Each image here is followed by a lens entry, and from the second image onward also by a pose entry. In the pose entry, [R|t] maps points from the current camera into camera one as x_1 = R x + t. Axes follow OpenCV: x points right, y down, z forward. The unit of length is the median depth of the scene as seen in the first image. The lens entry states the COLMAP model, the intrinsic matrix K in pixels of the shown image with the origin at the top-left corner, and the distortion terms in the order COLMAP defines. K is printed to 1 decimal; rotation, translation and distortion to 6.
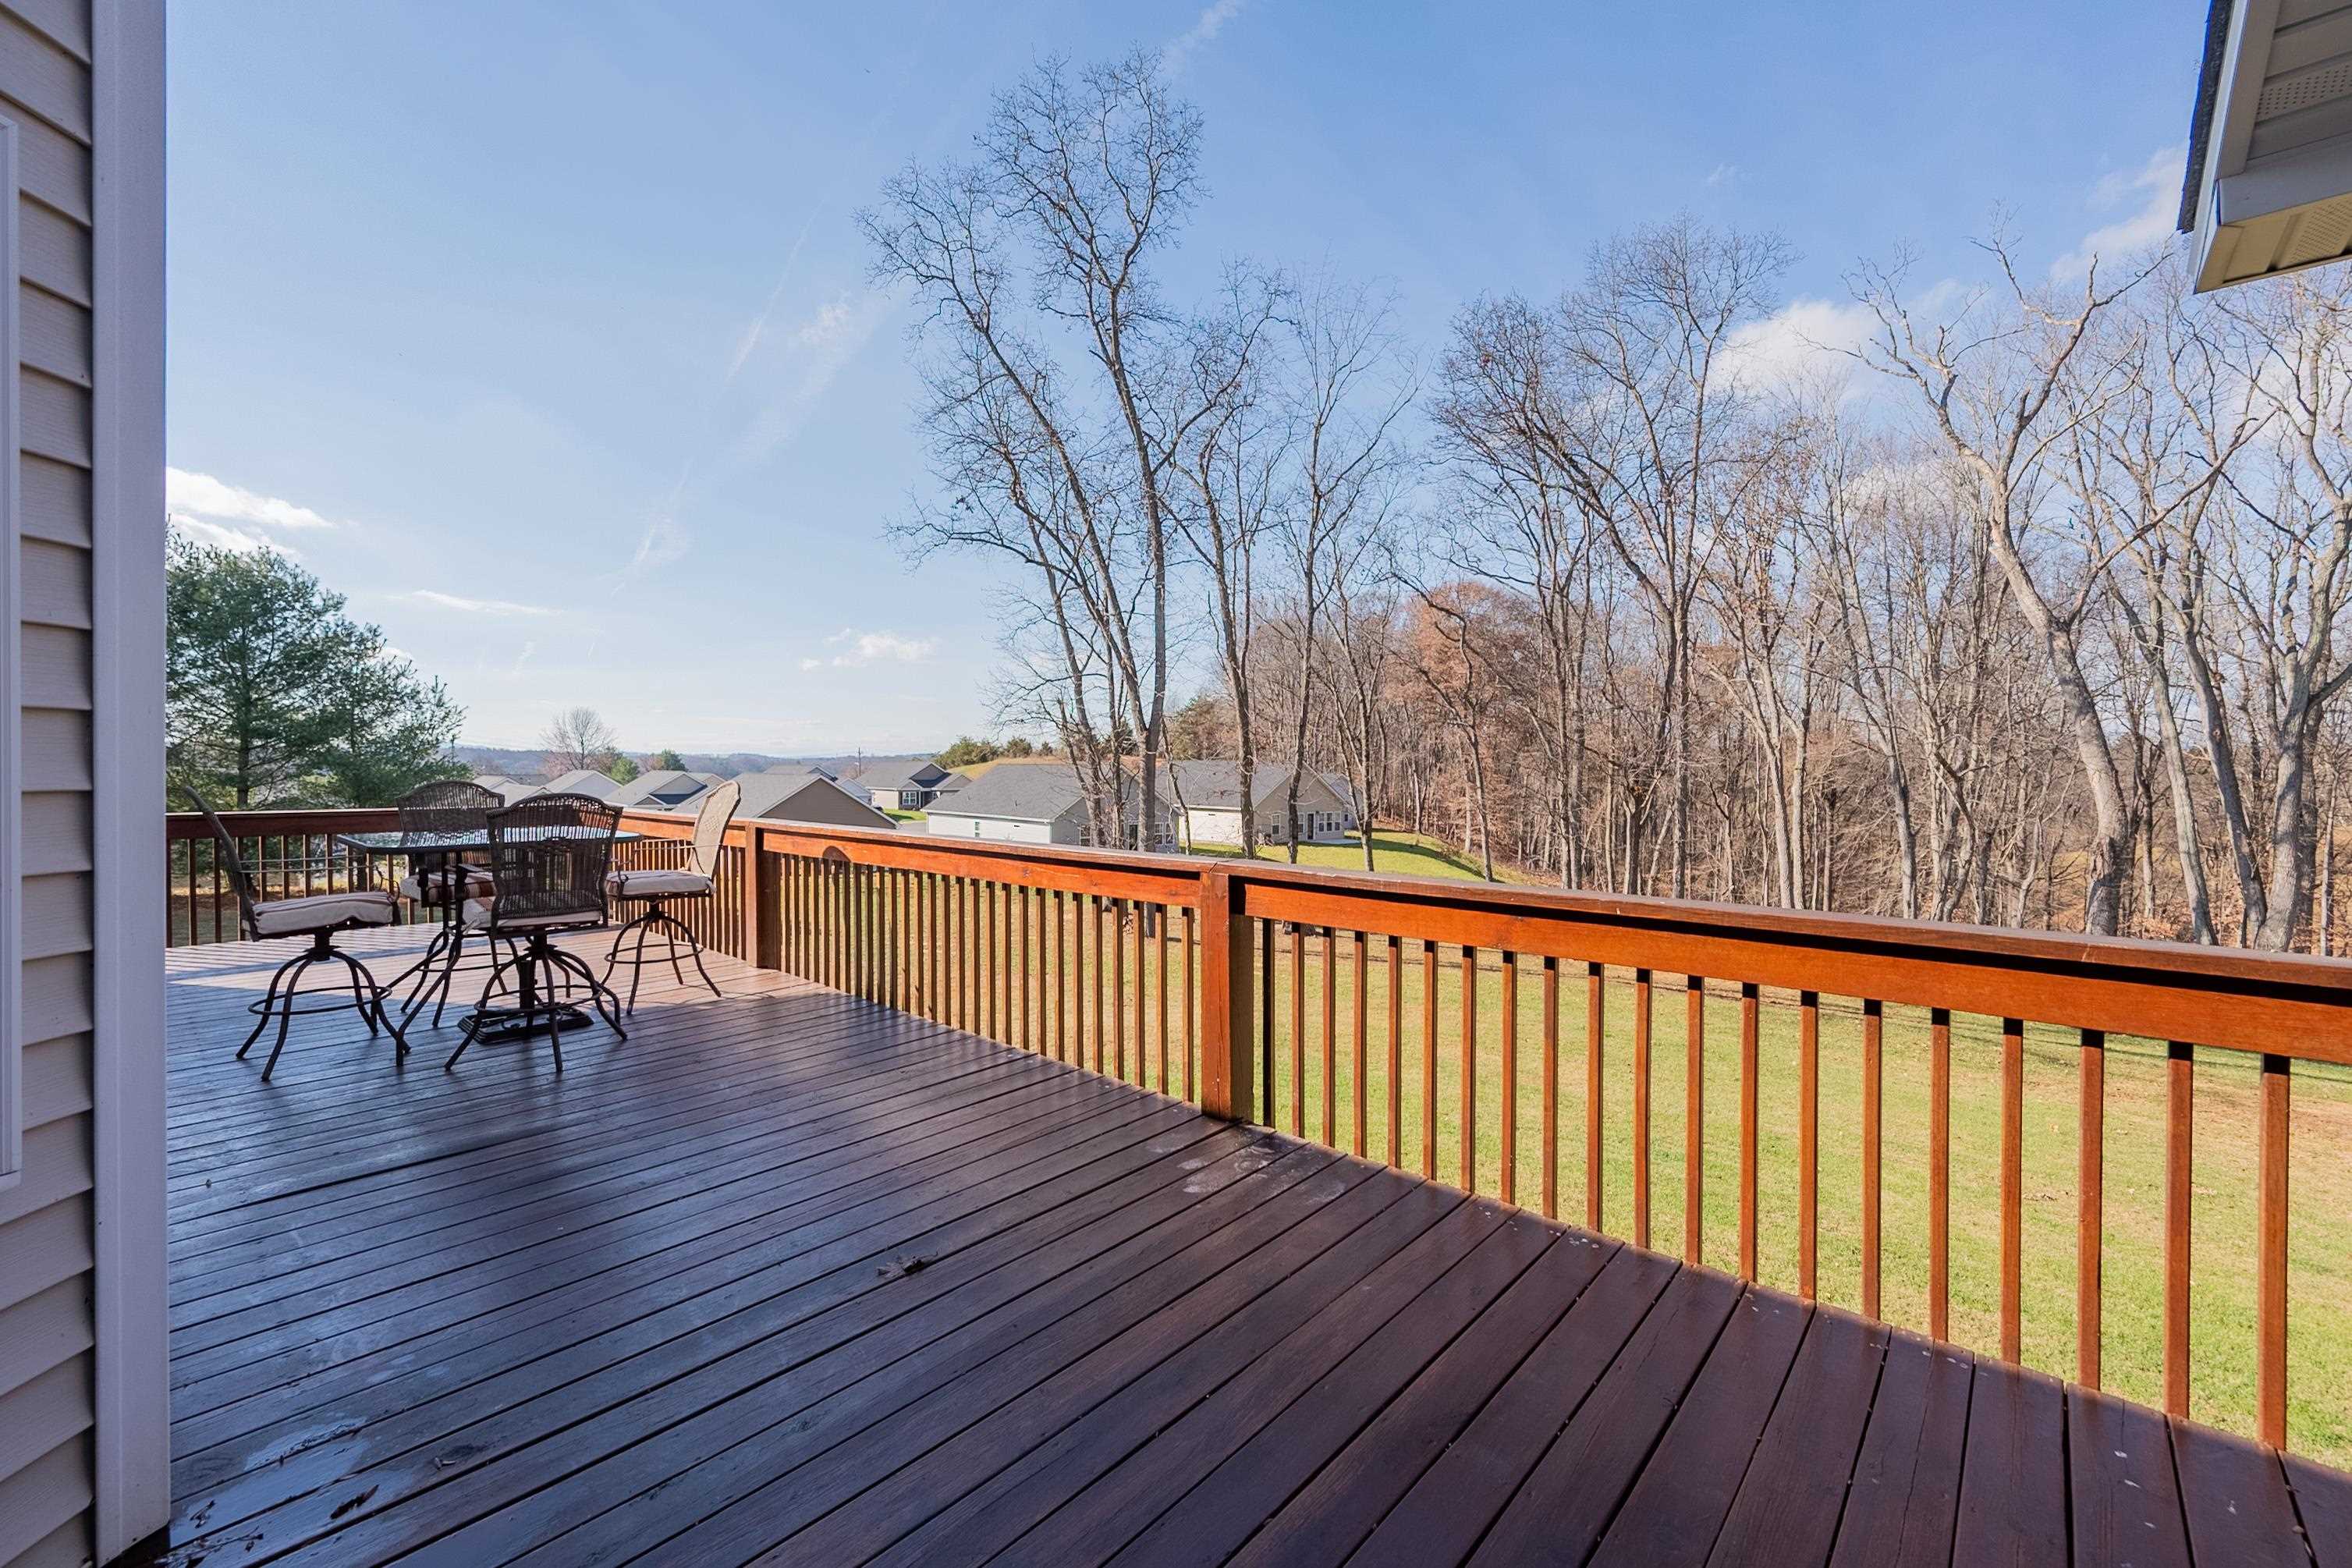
lens RADIAL K [[937.5, 0, 1158.4], [0, 937.5, 778.3], [0, 0, 1]] dist [0.003270, -0.000219]
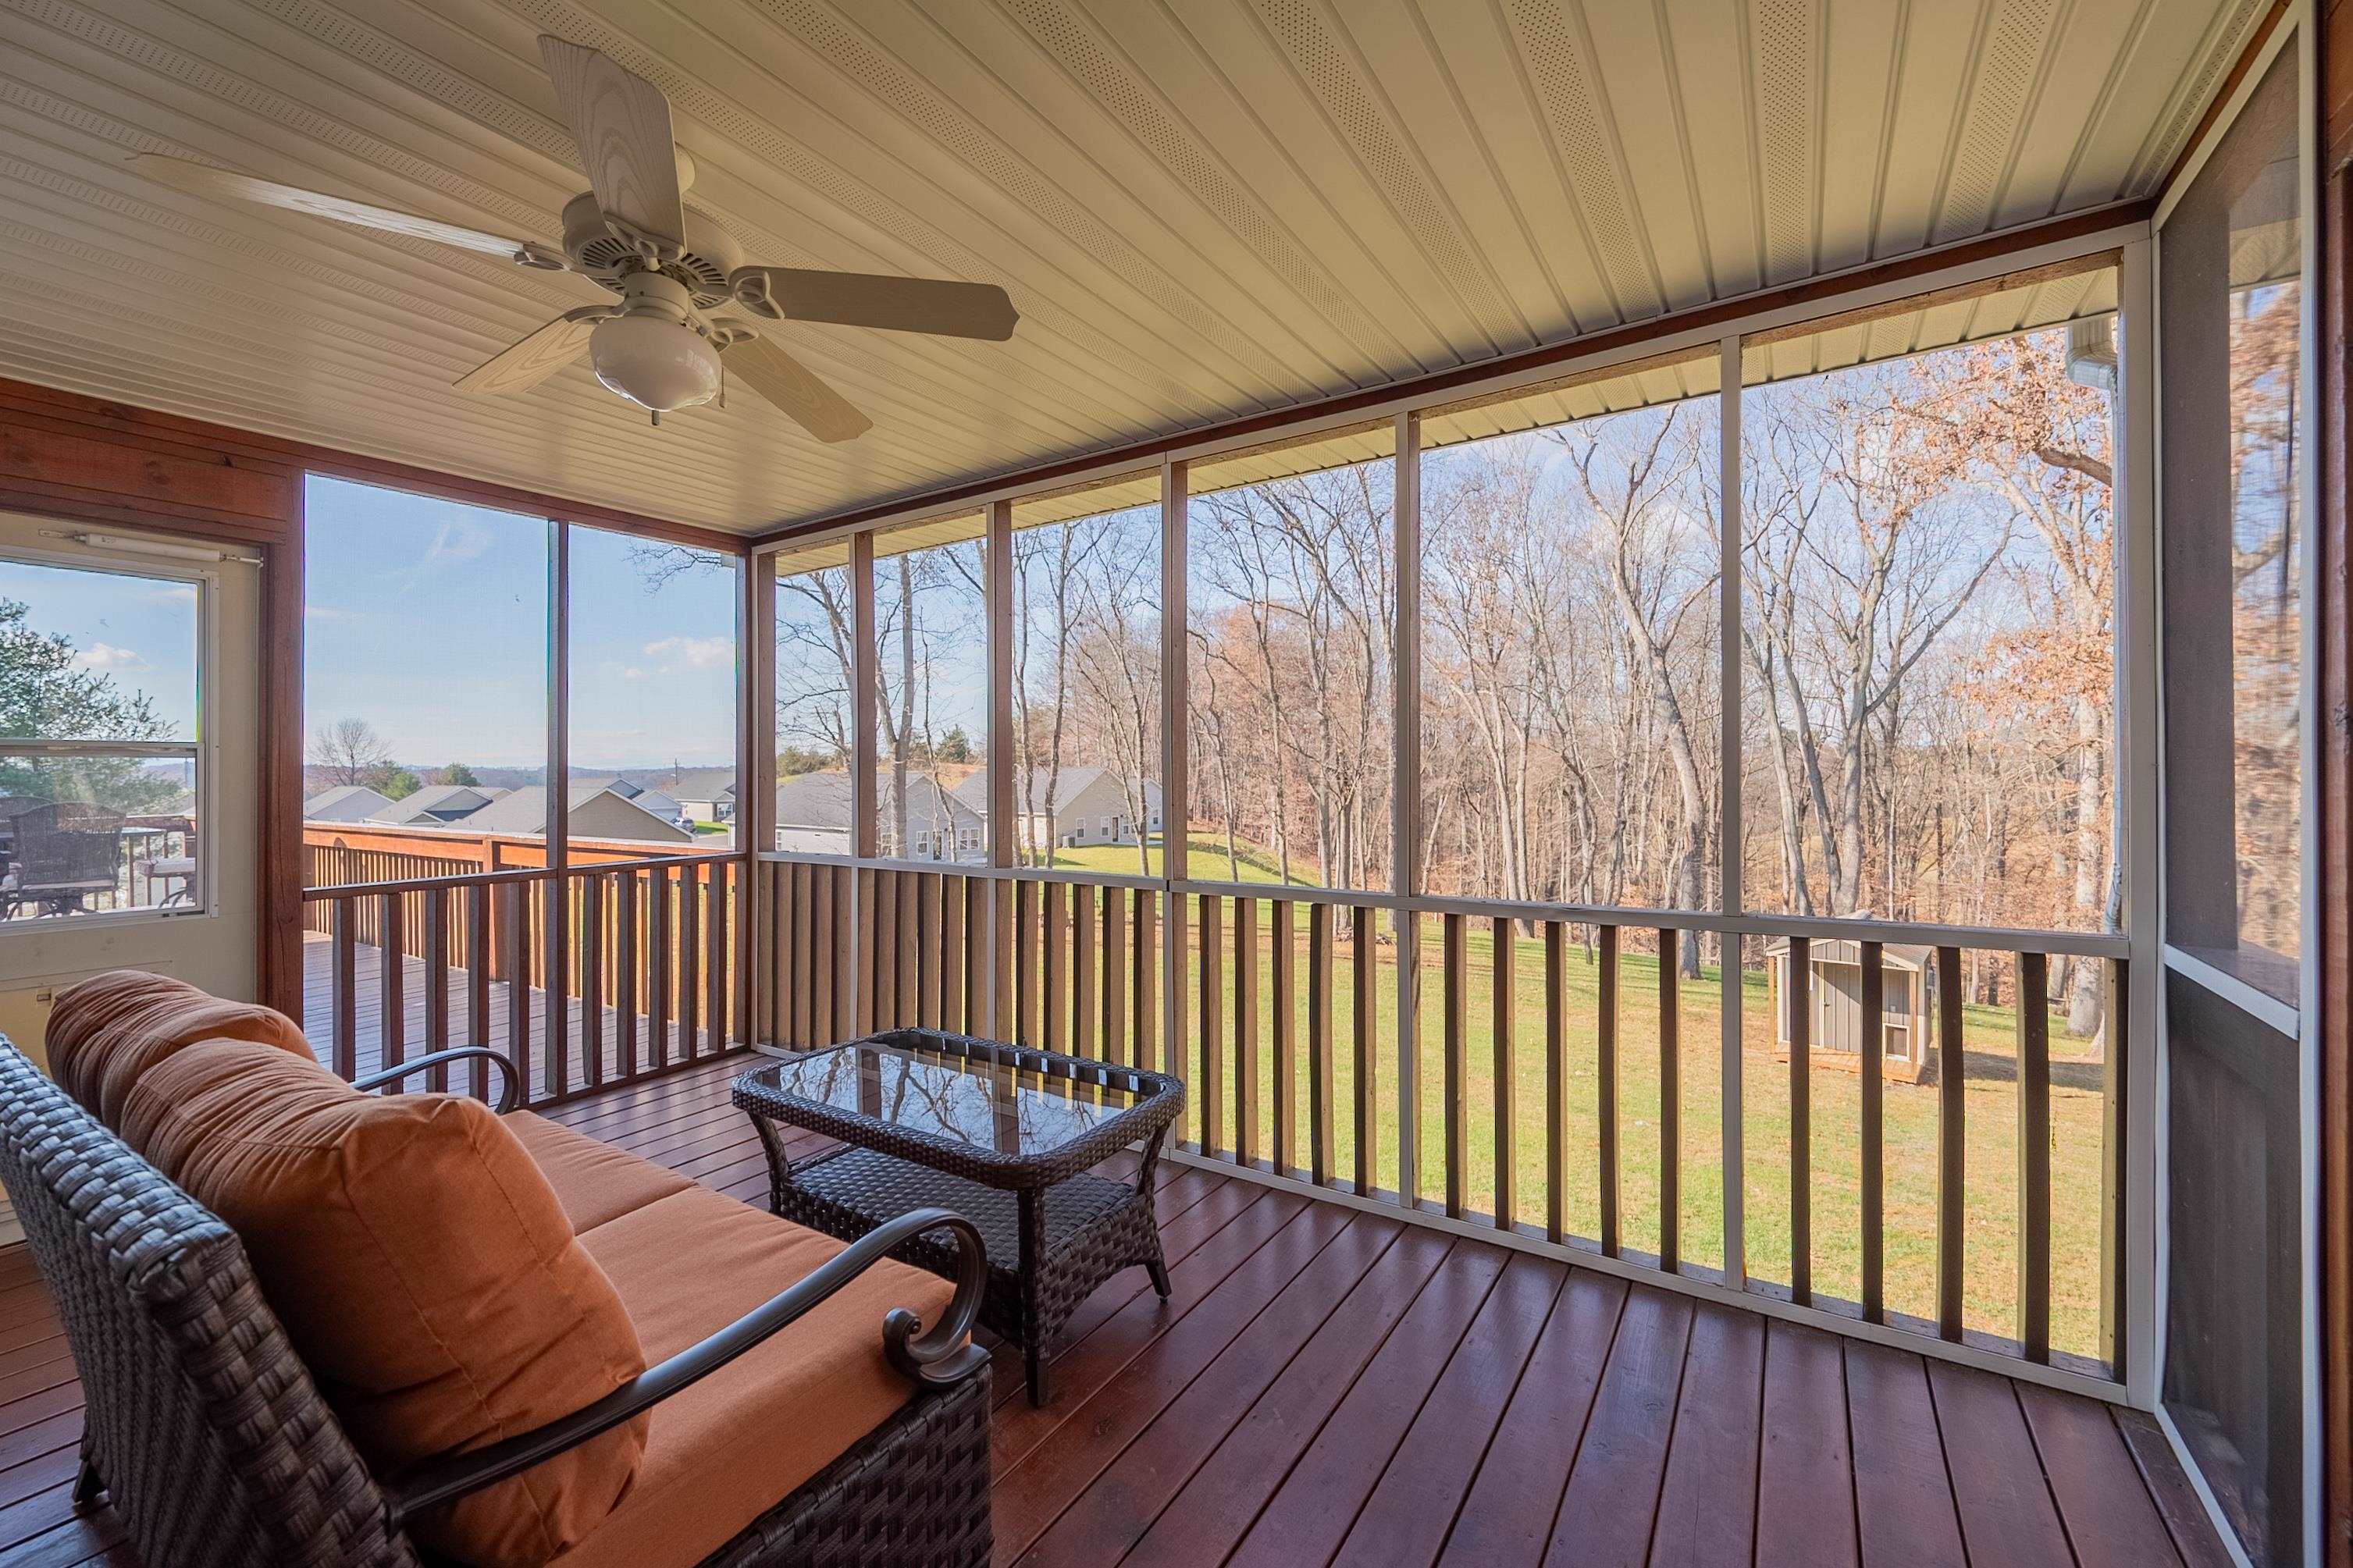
lens RADIAL K [[937.8, 0, 1164.6], [0, 937.8, 771.9], [0, 0, 1]] dist [0.003270, -0.000219]
pose [[0.988023, -0.012316, 0.153813, 0.093276], [0.014424, 0.999817, -0.012600, 0.000893], [-0.153630, 0.014668, 0.988020, -0.083853]]
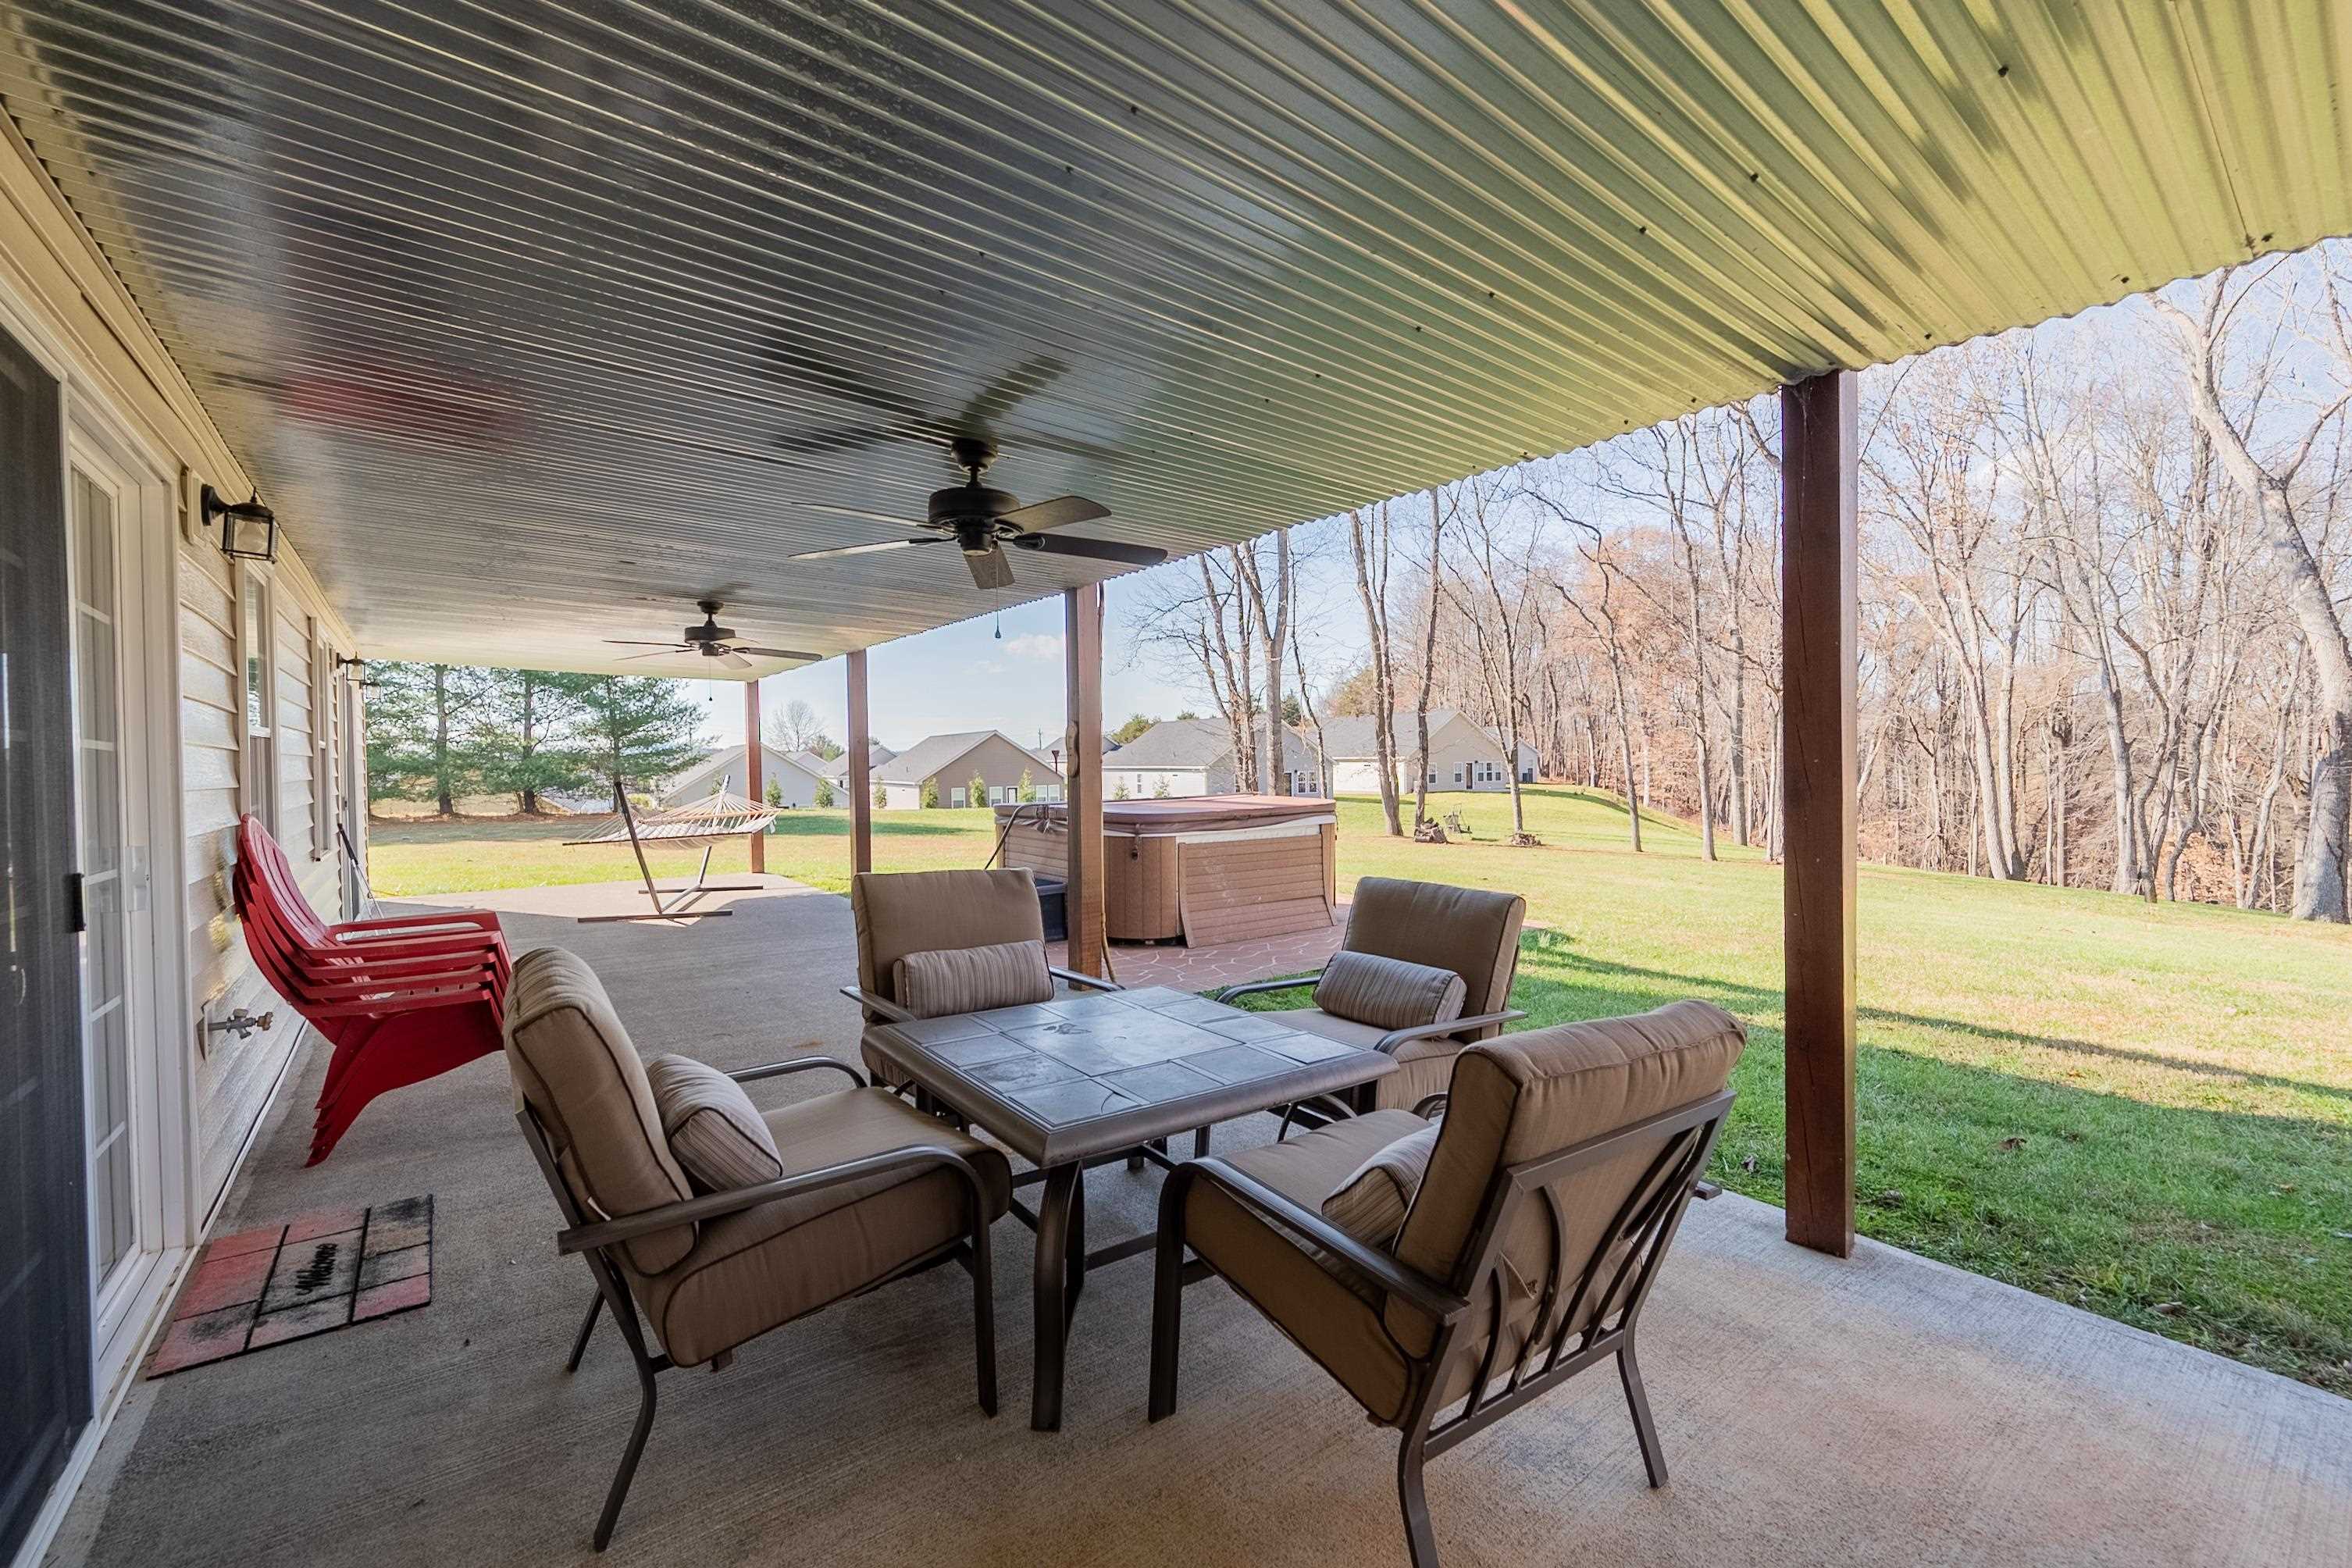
lens RADIAL K [[937.5, 0, 1189.4], [0, 937.5, 769.5], [0, 0, 1]] dist [0.003270, -0.000219]
pose [[0.987271, -0.017437, -0.158087, 0.045159], [0.016976, 0.999847, -0.004266, 0.072594], [0.158137, 0.001528, 0.987416, -0.046998]]
